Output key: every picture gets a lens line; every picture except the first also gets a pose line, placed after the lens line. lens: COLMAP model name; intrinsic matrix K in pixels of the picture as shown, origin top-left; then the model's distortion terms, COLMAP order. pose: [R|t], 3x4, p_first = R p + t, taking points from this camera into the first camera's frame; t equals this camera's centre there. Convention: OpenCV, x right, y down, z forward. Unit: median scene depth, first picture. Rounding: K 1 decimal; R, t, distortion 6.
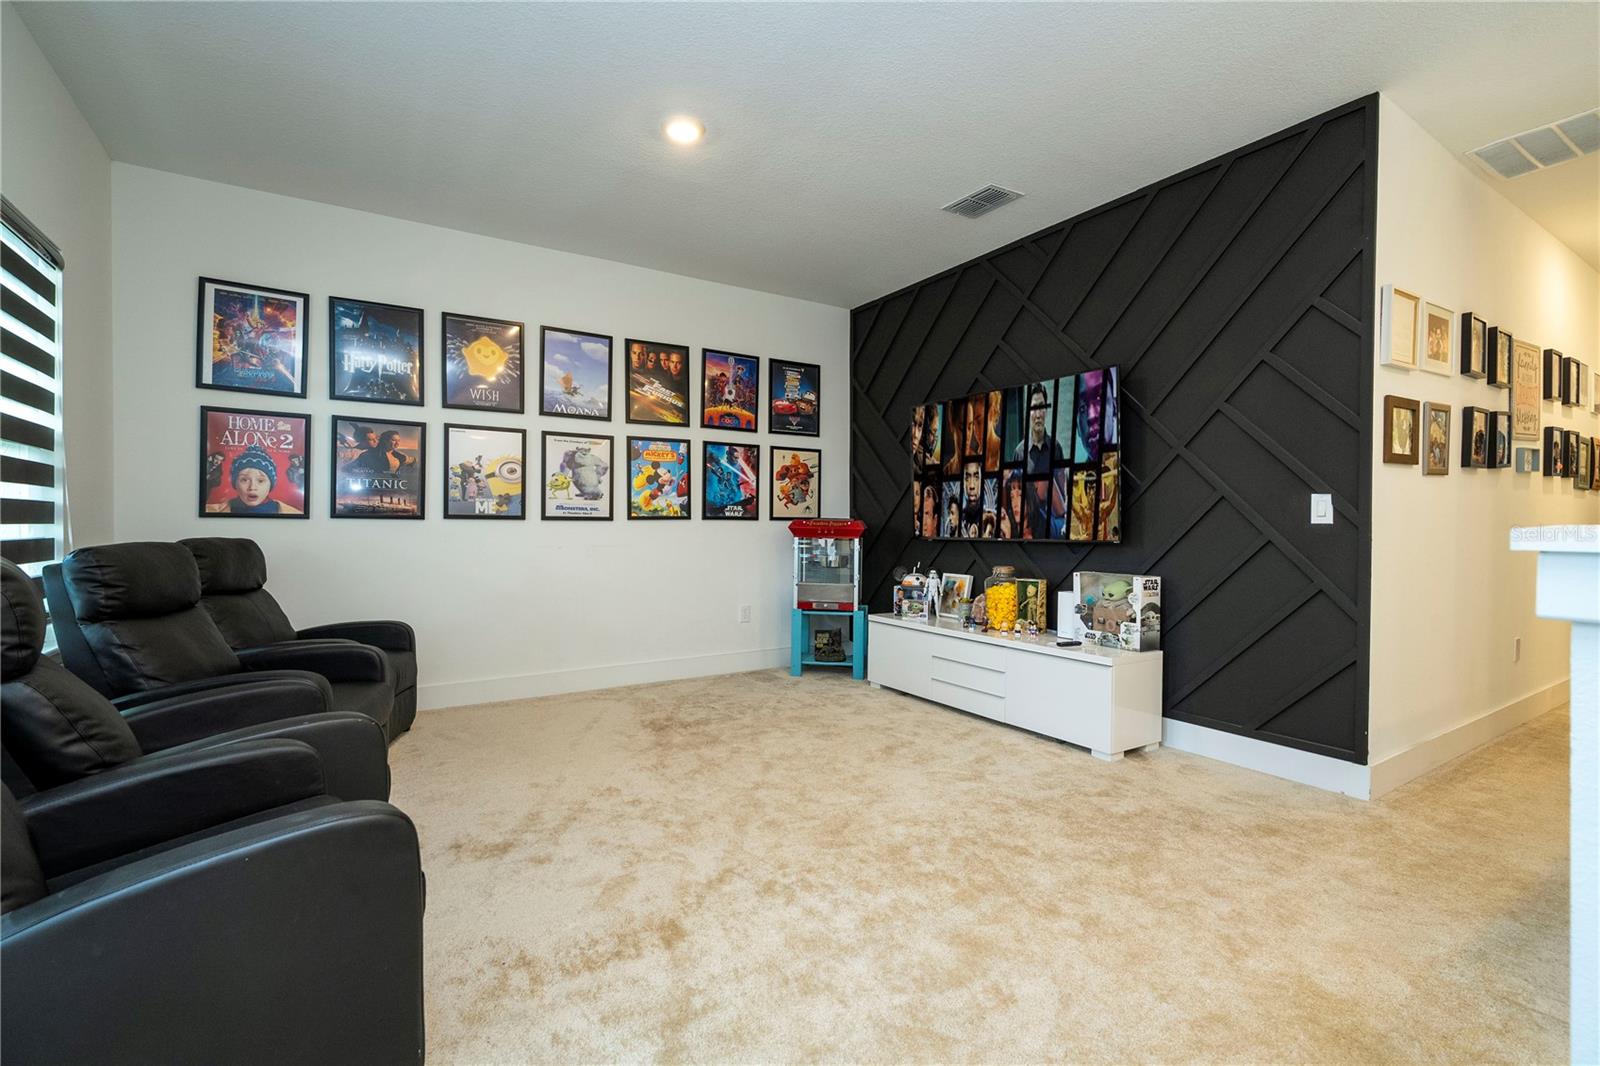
lens RADIAL K [[717.6, 0, 811.1], [0, 717.6, 530.1], [0, 0, 1]] dist [-0.000603, 0.001209]
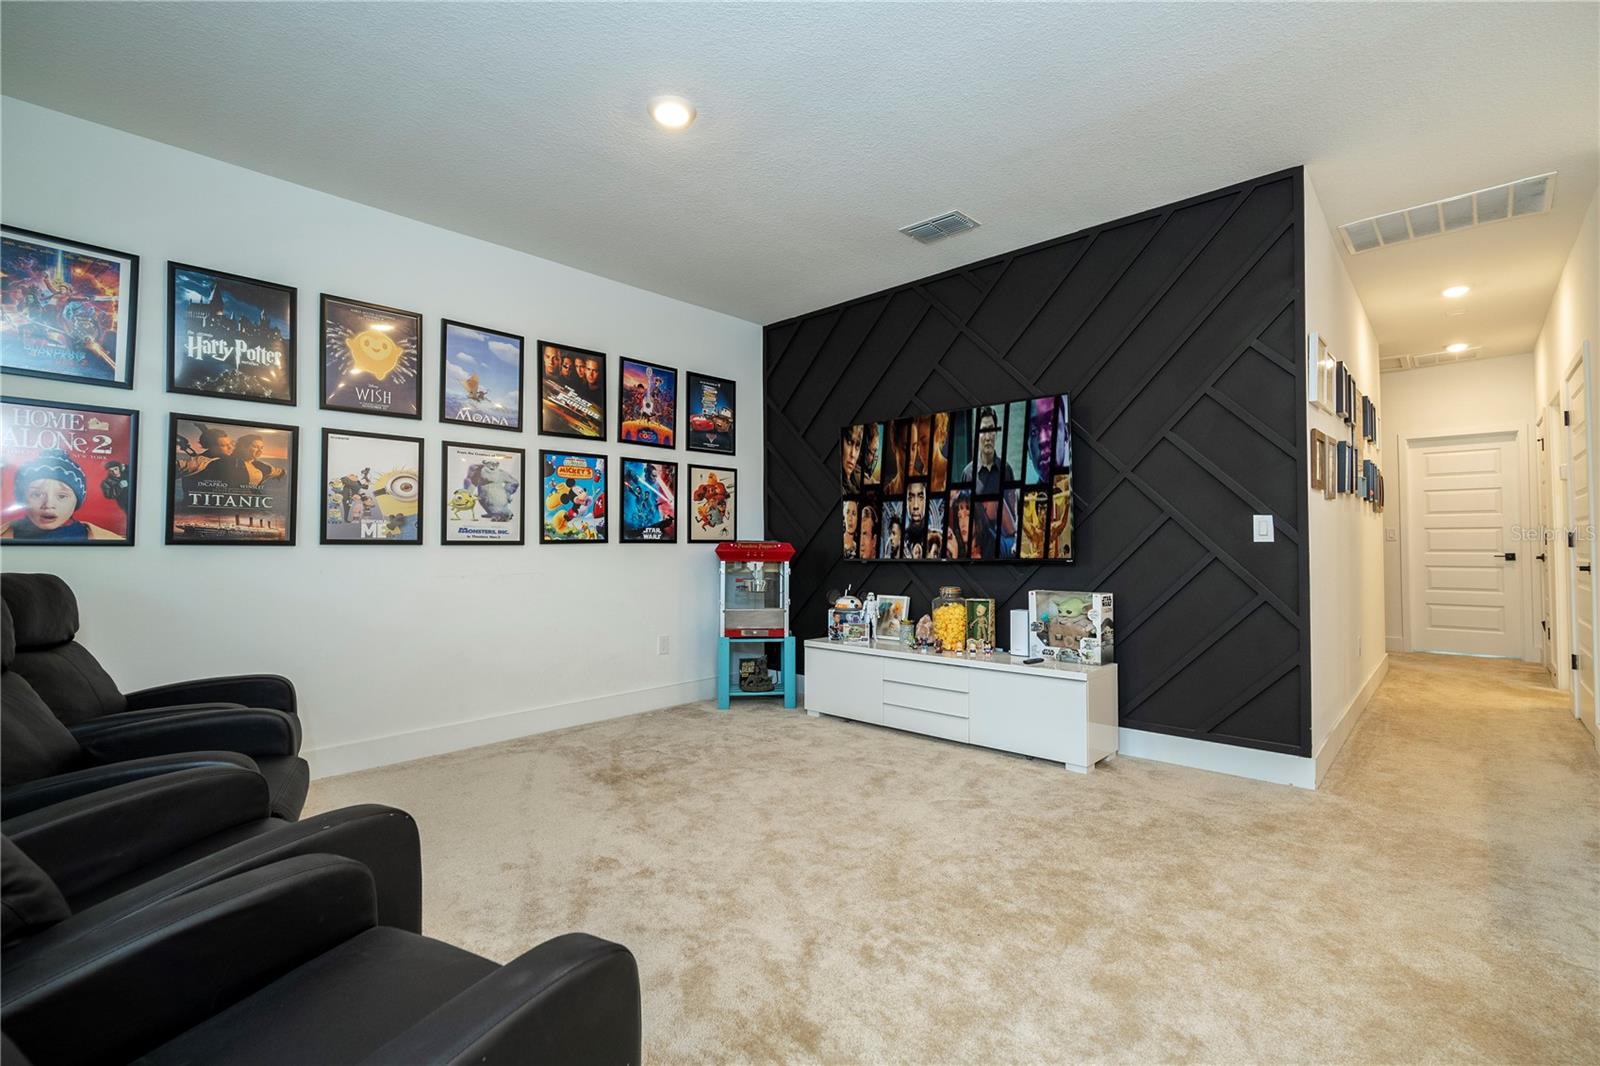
lens RADIAL K [[717.6, 0, 811.1], [0, 717.6, 530.1], [0, 0, 1]] dist [-0.000603, 0.001209]
pose [[0.968229, -0.004198, 0.250030, -0.179608], [0.012108, 0.999473, -0.030108, -0.000943], [-0.249772, 0.032179, 0.967770, 0.073694]]
